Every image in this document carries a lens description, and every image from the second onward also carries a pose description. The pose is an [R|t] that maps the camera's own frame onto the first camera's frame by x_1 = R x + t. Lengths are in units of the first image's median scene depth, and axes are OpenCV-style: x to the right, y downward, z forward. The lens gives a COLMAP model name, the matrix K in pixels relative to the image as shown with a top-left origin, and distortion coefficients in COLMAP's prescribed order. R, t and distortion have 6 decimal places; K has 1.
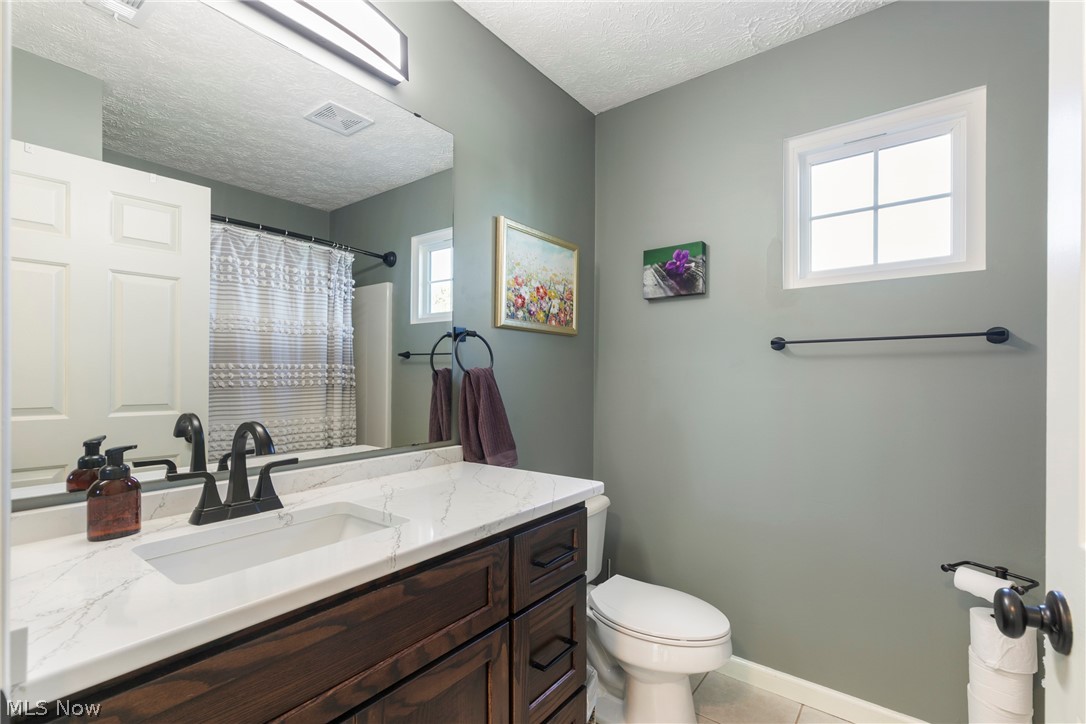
lens RADIAL K [[490.1, 0, 542.1], [0, 490.1, 369.9], [0, 0, 1]] dist [0.006880, -0.000113]
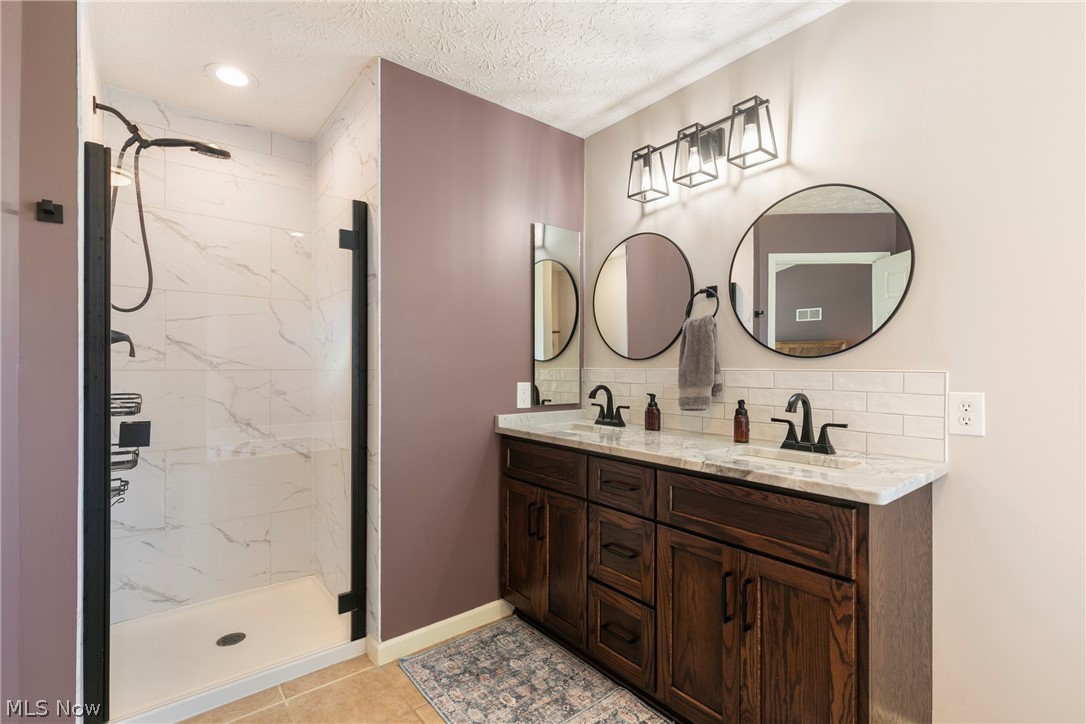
lens RADIAL K [[491.2, 0, 542.3], [0, 491.2, 364.7], [0, 0, 1]] dist [0.003149, 0.000043]
pose [[-0.238462, 0.002112, -0.971150, 1.673261], [0.009763, 0.999952, -0.000223, 0.014567], [0.971103, -0.009534, -0.238471, 1.254898]]
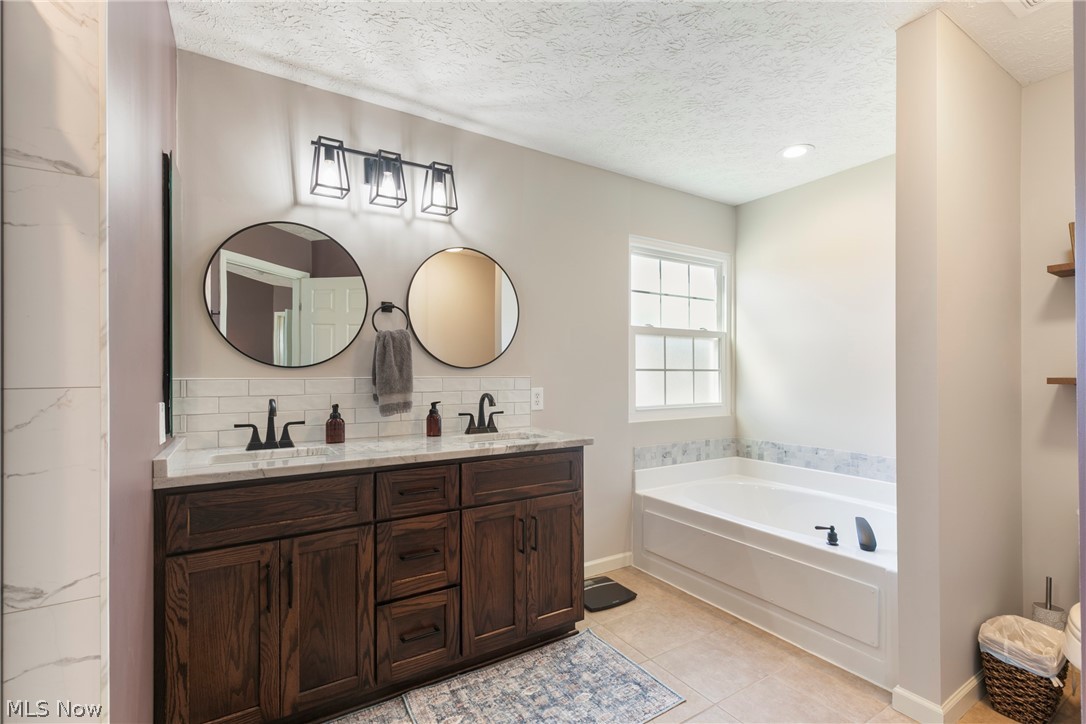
lens RADIAL K [[490.1, 0, 542.1], [0, 490.1, 369.9], [0, 0, 1]] dist [0.006880, -0.000113]
pose [[0.936851, 0.003818, -0.349708, 1.005398], [-0.001155, 0.999969, 0.007822, -0.011314], [0.349727, -0.006924, 0.936826, -0.320381]]
